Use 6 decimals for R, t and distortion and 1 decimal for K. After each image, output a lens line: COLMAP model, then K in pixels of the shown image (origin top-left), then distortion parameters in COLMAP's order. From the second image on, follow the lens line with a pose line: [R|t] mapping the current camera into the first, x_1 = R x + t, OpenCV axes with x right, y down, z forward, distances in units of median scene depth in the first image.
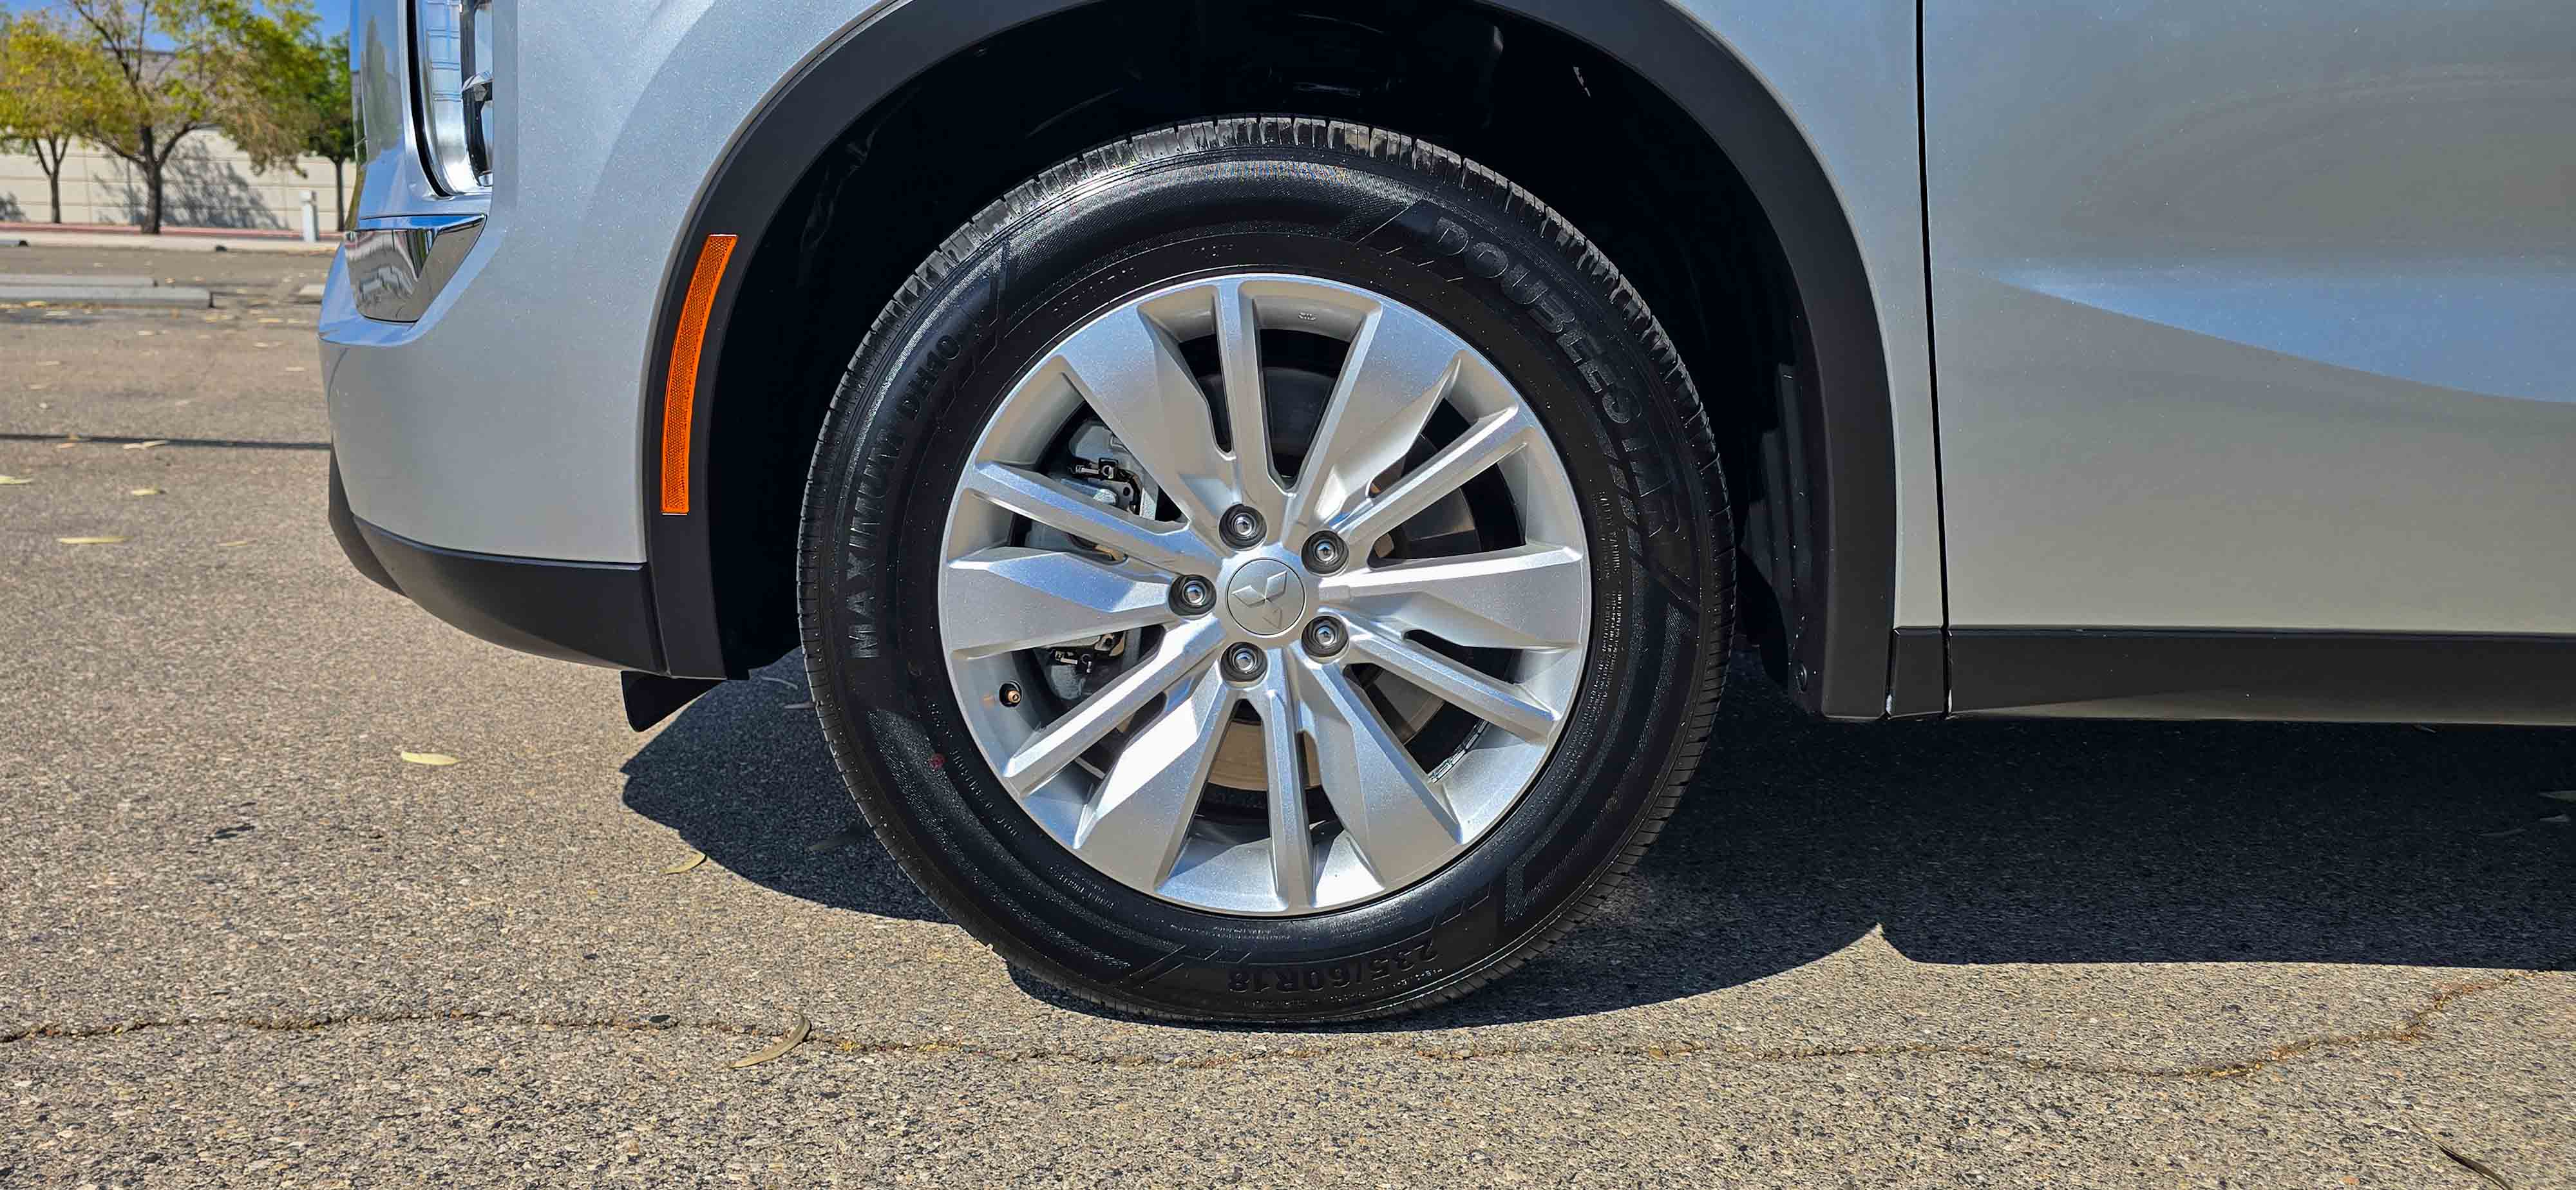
lens RADIAL K [[1847.0, 0, 1357.1], [0, 1847.0, 589.7], [0, 0, 1]] dist [0.003234, 0.001365]
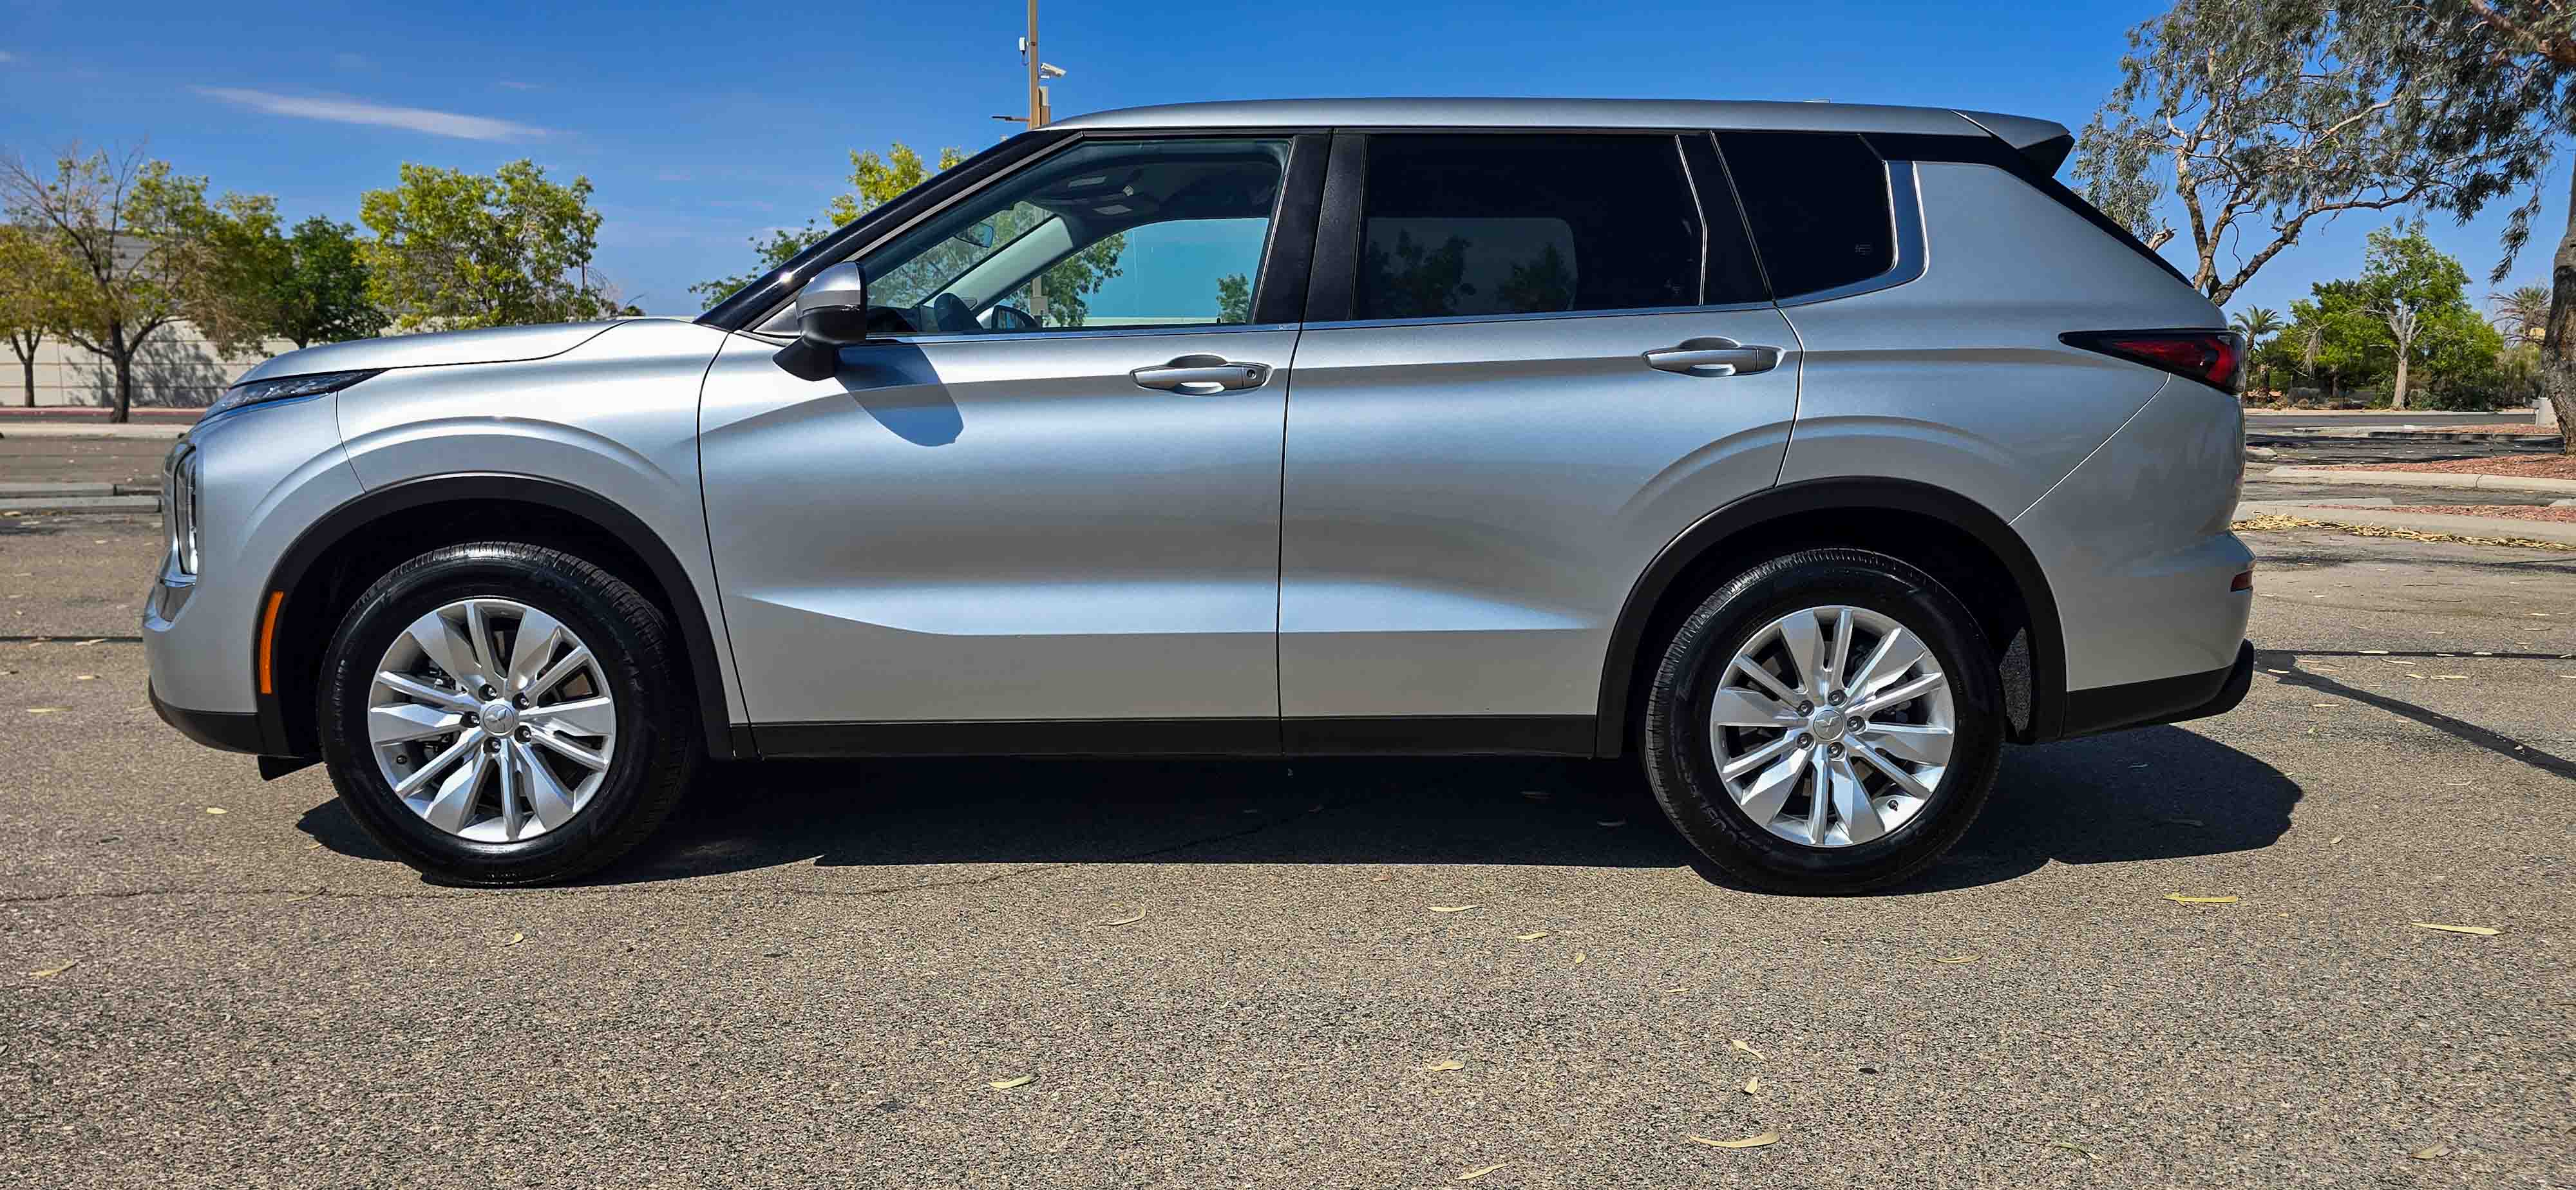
lens RADIAL K [[1857.8, 0, 1323.5], [0, 1857.8, 591.1], [0, 0, 1]] dist [0.002032, 0.003285]
pose [[0.999608, -0.027934, -0.001655, 1.048938], [0.027745, 0.997070, -0.071283, 0.040211], [0.003642, 0.071210, 0.997455, -1.512700]]
